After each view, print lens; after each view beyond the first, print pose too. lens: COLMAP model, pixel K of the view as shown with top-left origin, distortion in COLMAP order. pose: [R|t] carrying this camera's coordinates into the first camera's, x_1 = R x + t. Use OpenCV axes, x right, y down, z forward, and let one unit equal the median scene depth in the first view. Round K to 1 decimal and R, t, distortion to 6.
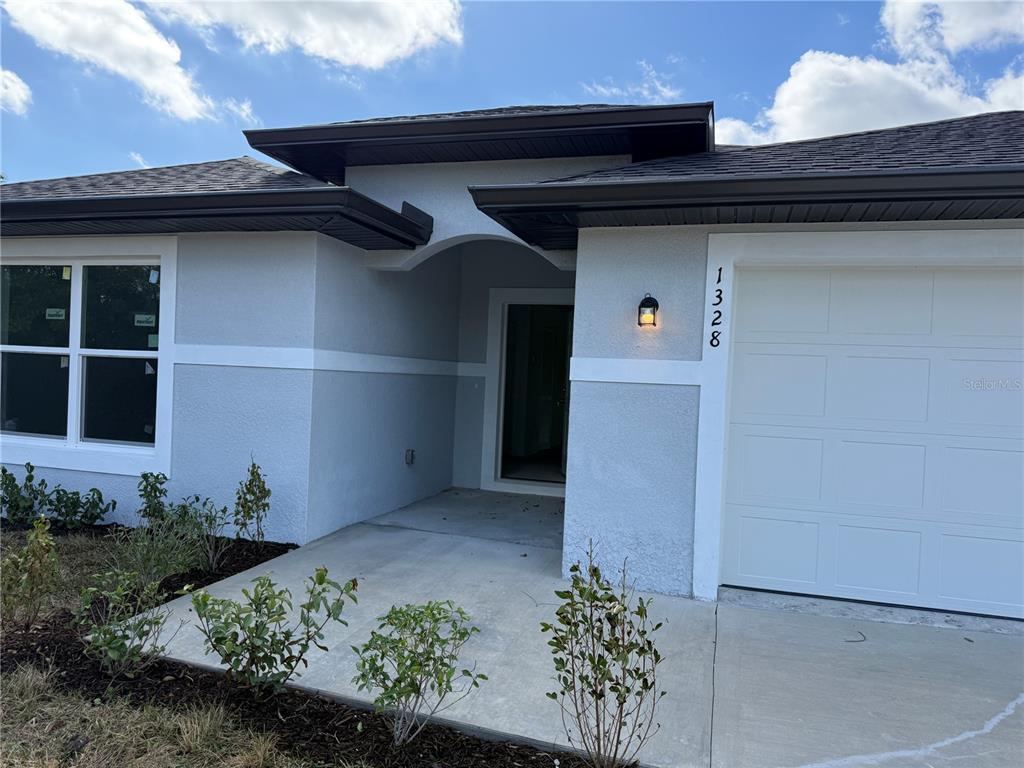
lens RADIAL K [[729.7, 0, 514.6], [0, 729.7, 382.0], [0, 0, 1]] dist [-0.011069, -0.030519]
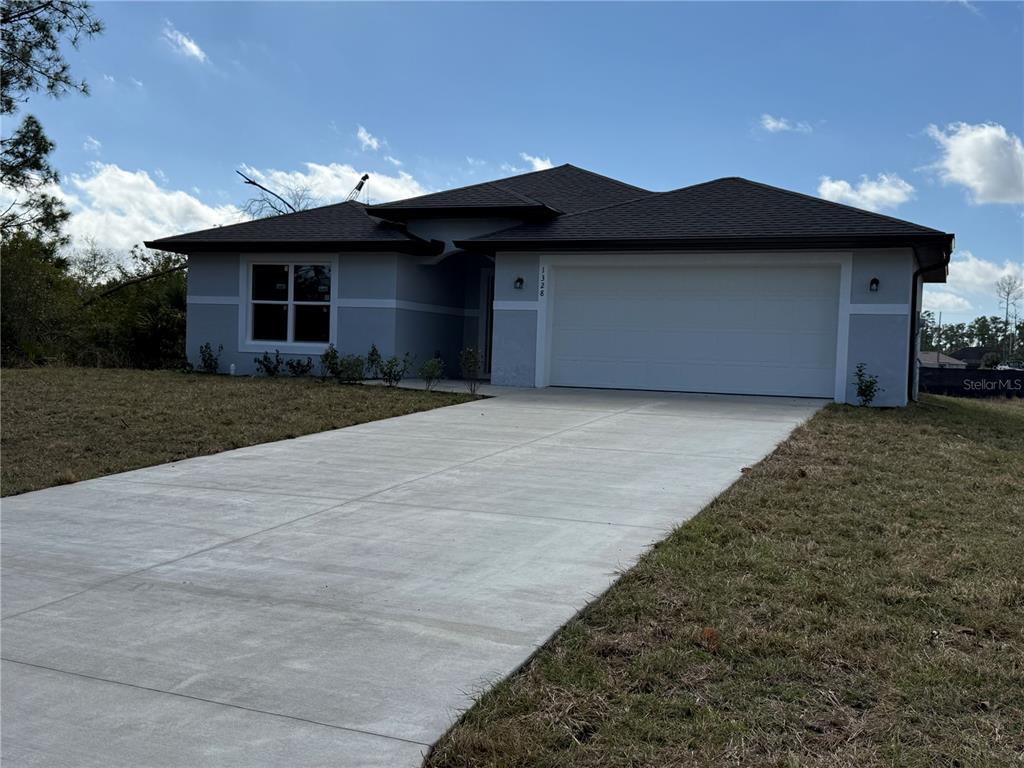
lens RADIAL K [[1093.0, 0, 511.9], [0, 1093.0, 387.6], [0, 0, 1]] dist [-0.005787, 0.000000]
pose [[0.994394, -0.005718, -0.105585, 0.472500], [0.007699, 0.999802, 0.018361, 0.175252], [0.105459, -0.019071, 0.994241, -2.474215]]
